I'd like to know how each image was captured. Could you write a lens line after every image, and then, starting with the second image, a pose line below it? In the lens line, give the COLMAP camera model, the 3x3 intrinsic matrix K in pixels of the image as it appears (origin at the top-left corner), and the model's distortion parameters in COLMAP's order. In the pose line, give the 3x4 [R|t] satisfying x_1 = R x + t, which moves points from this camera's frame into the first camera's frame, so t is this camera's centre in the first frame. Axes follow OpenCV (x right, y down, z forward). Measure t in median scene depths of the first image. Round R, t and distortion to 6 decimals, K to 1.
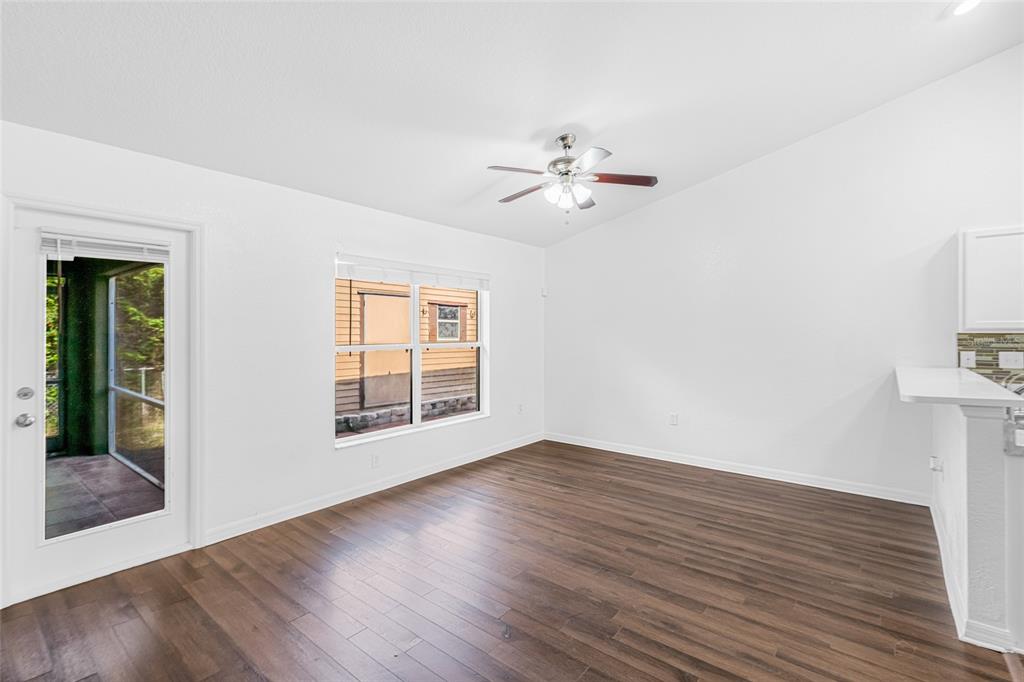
lens RADIAL K [[469.1, 0, 525.8], [0, 469.1, 321.4], [0, 0, 1]] dist [-0.005001, 0.003176]
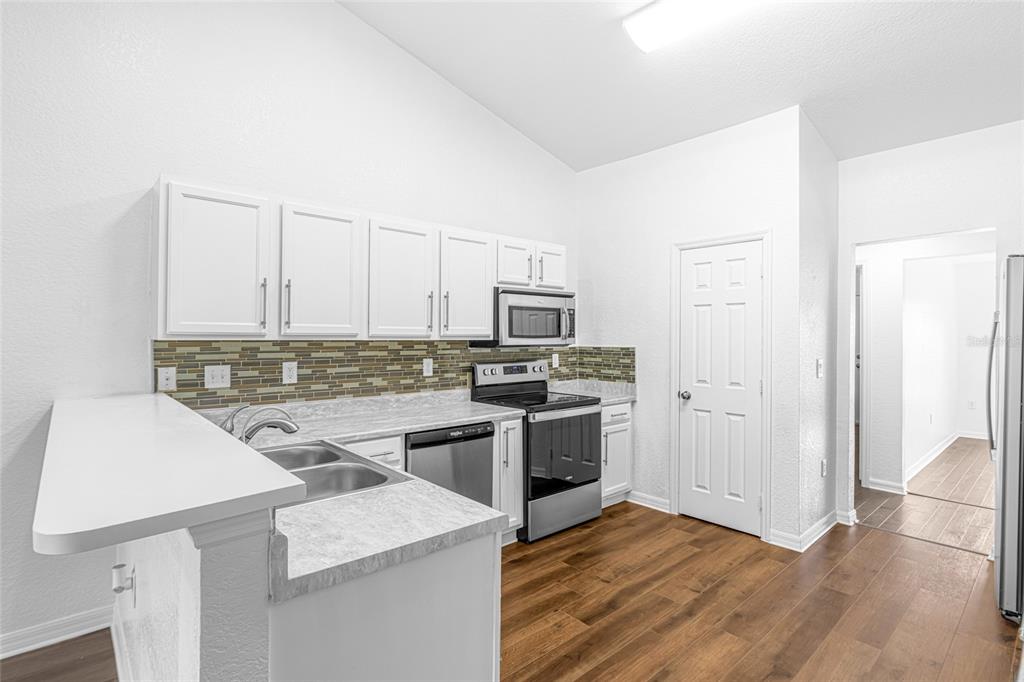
lens RADIAL K [[503.8, 0, 504.7], [0, 503.8, 336.6], [0, 0, 1]] dist [-0.012572, -0.000198]
pose [[0.193537, 0.000271, 0.981093, 0.344823], [-0.018492, 0.999823, 0.003371, 0.008643], [-0.980919, -0.018795, 0.193508, 0.400594]]
